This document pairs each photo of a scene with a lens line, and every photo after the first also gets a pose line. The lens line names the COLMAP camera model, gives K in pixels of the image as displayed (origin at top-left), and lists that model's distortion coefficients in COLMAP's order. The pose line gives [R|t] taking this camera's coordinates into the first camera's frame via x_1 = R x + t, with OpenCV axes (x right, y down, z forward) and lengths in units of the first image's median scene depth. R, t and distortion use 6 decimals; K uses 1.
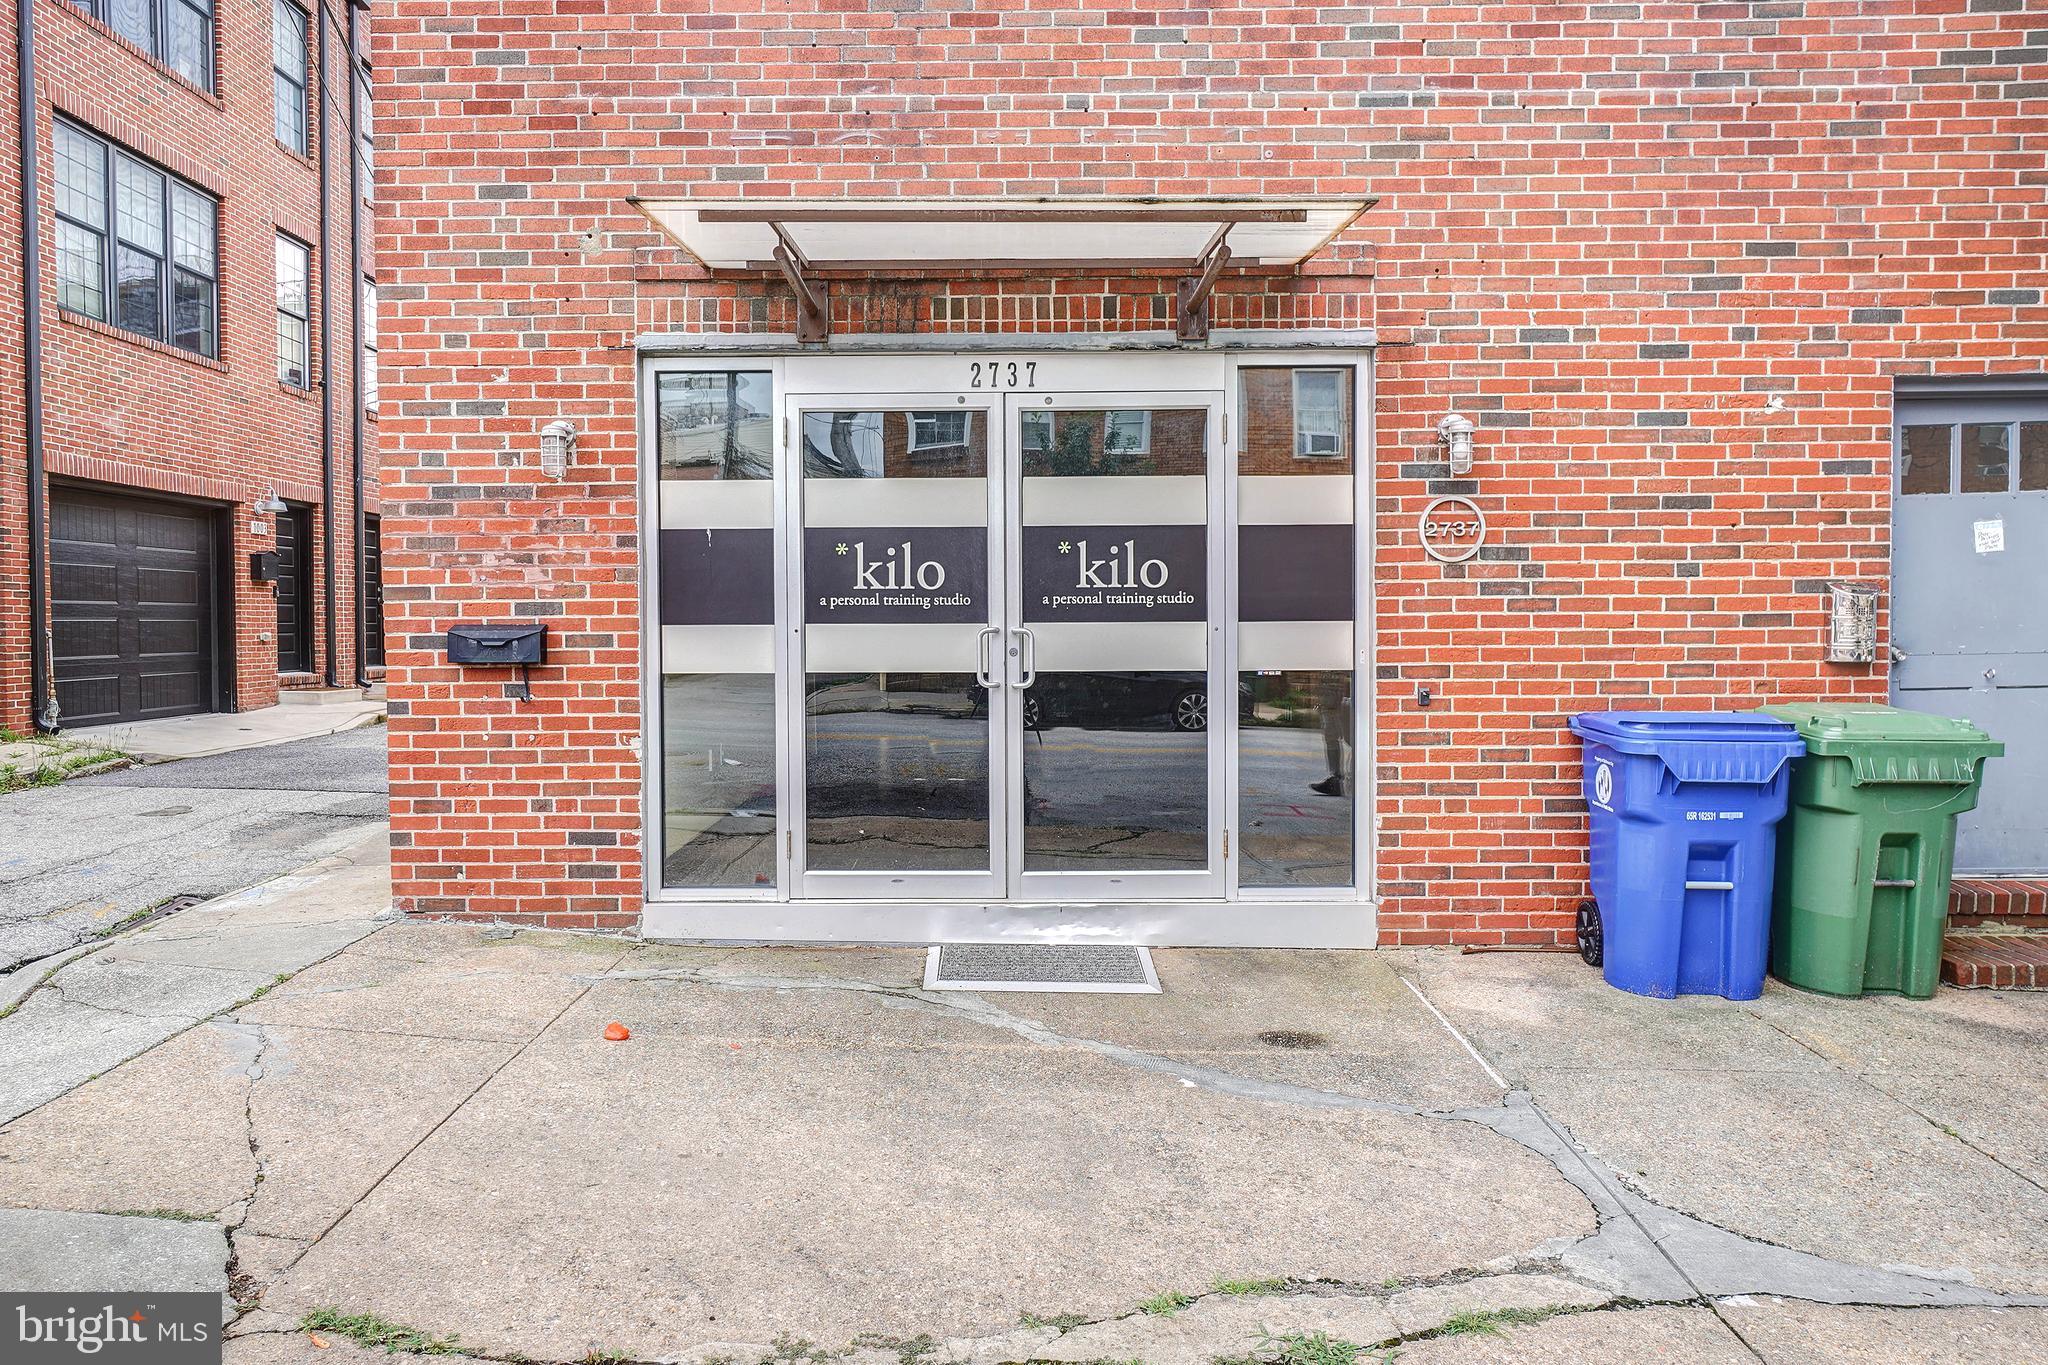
lens RADIAL K [[1385.7, 0, 996.0], [0, 1385.7, 659.6], [0, 0, 1]] dist [0.005113, 0.004563]
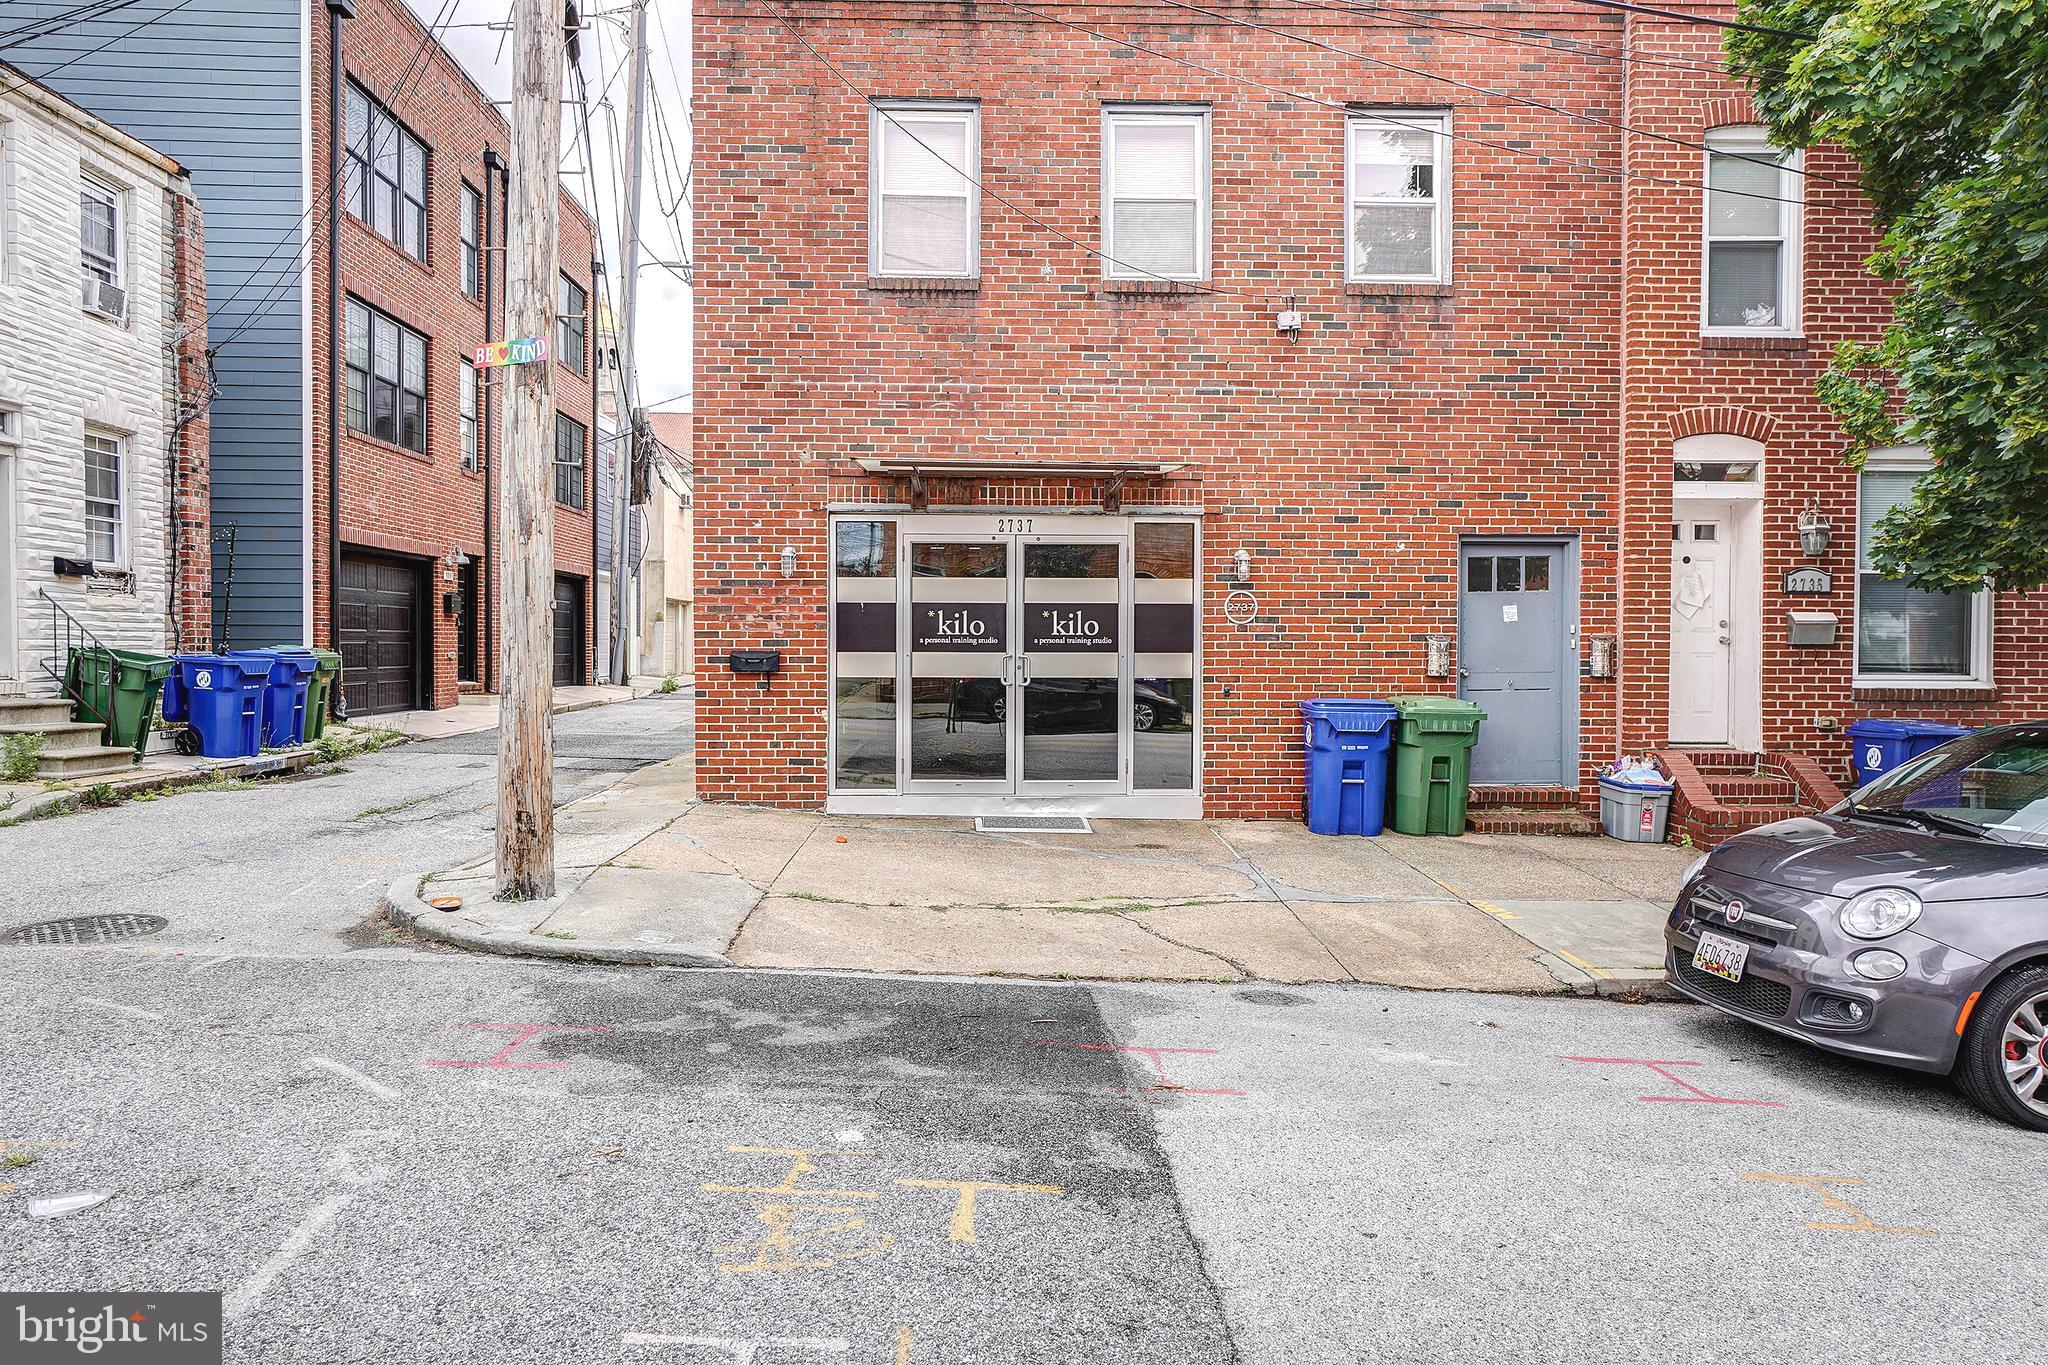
lens RADIAL K [[1298.2, 0, 1026.1], [0, 1298.2, 668.0], [0, 0, 1]] dist [-0.002056, 0.014269]
pose [[0.998669, 0.008374, 0.050887, -0.071660], [-0.007845, 0.999913, -0.010587, 0.014744], [-0.050971, 0.010173, 0.998648, -0.835235]]
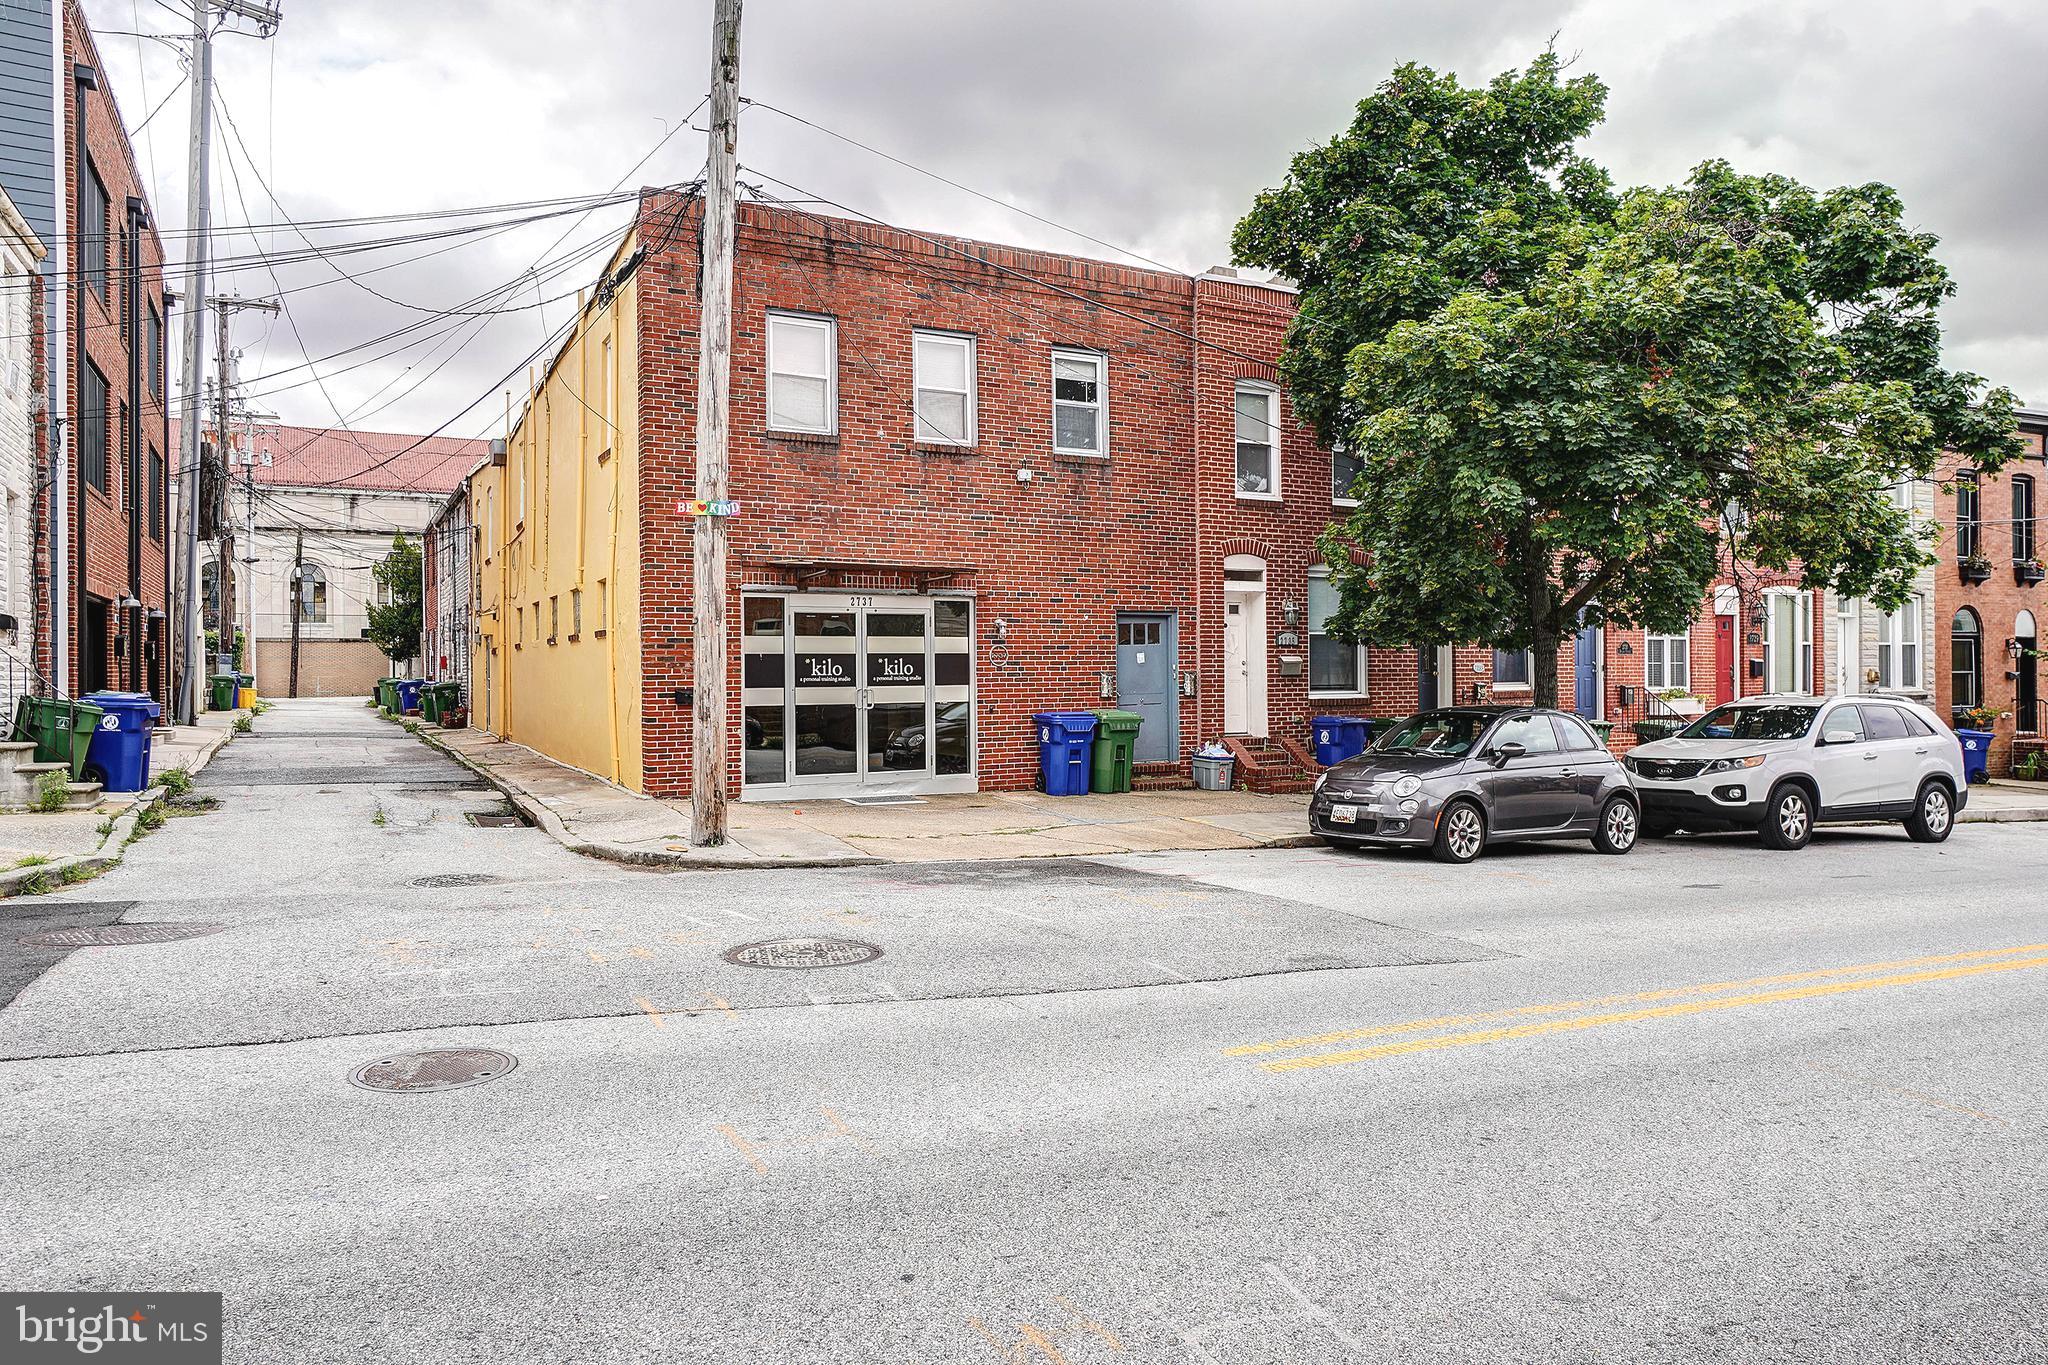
lens RADIAL K [[1298.2, 0, 1026.1], [0, 1298.2, 668.0], [0, 0, 1]] dist [-0.002056, 0.014269]
pose [[0.868043, -0.000163, 0.496489, -1.059953], [0.016782, 0.999438, -0.029013, 0.019283], [-0.496205, 0.033517, 0.867558, -1.549064]]
